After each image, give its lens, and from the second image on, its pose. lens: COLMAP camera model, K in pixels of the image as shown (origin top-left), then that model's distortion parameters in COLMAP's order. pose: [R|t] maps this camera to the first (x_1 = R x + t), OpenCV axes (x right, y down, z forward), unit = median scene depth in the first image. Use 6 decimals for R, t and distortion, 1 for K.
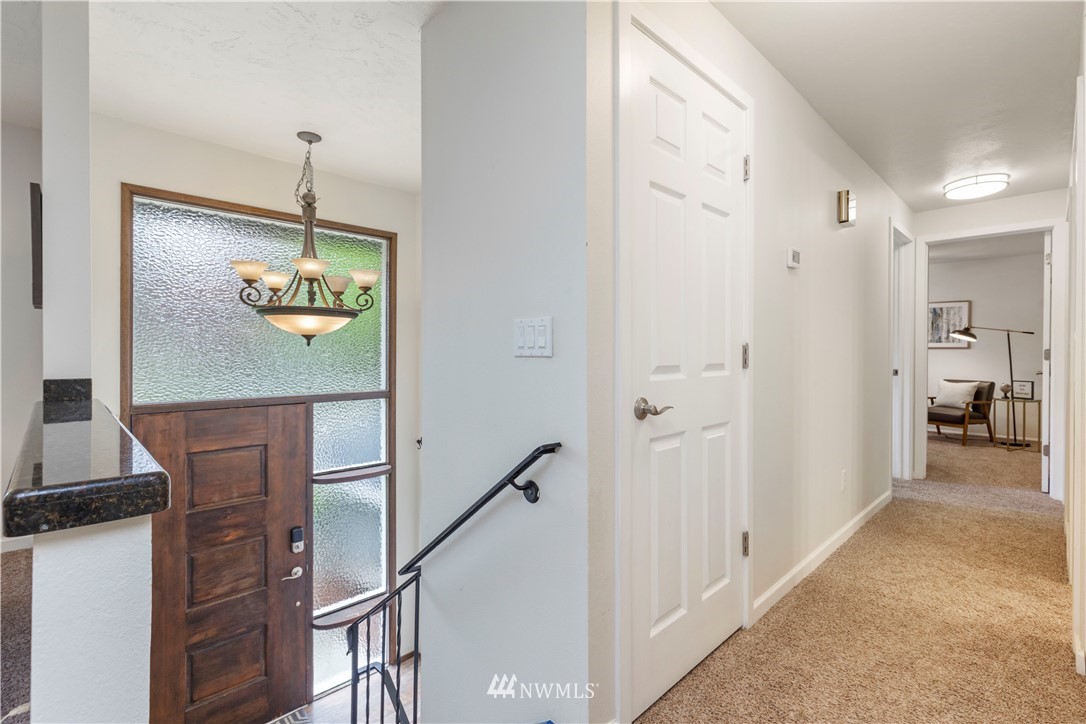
lens RADIAL K [[493.2, 0, 539.8], [0, 493.2, 357.1], [0, 0, 1]] dist [0.001826, 0.000276]
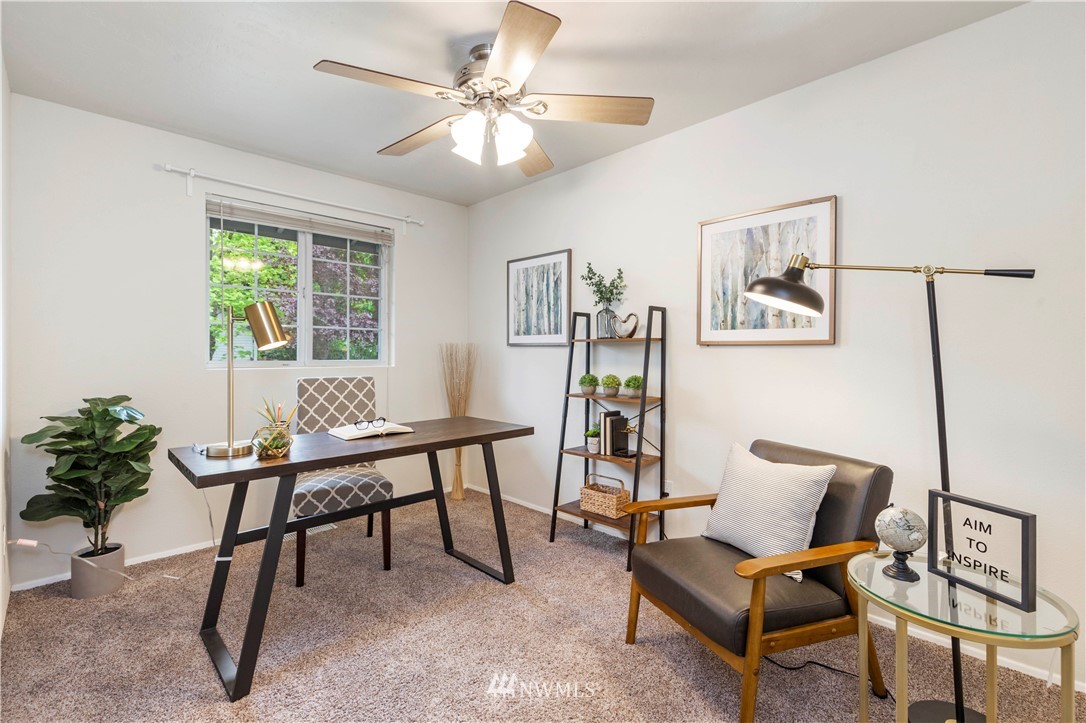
lens RADIAL K [[493.2, 0, 546.1], [0, 493.2, 356.9], [0, 0, 1]] dist [0.001826, 0.000276]
pose [[0.999983, -0.003207, 0.004896, 0.723299], [0.003213, 0.999994, -0.001234, -0.010366], [-0.004892, 0.001250, 0.999987, 0.722908]]
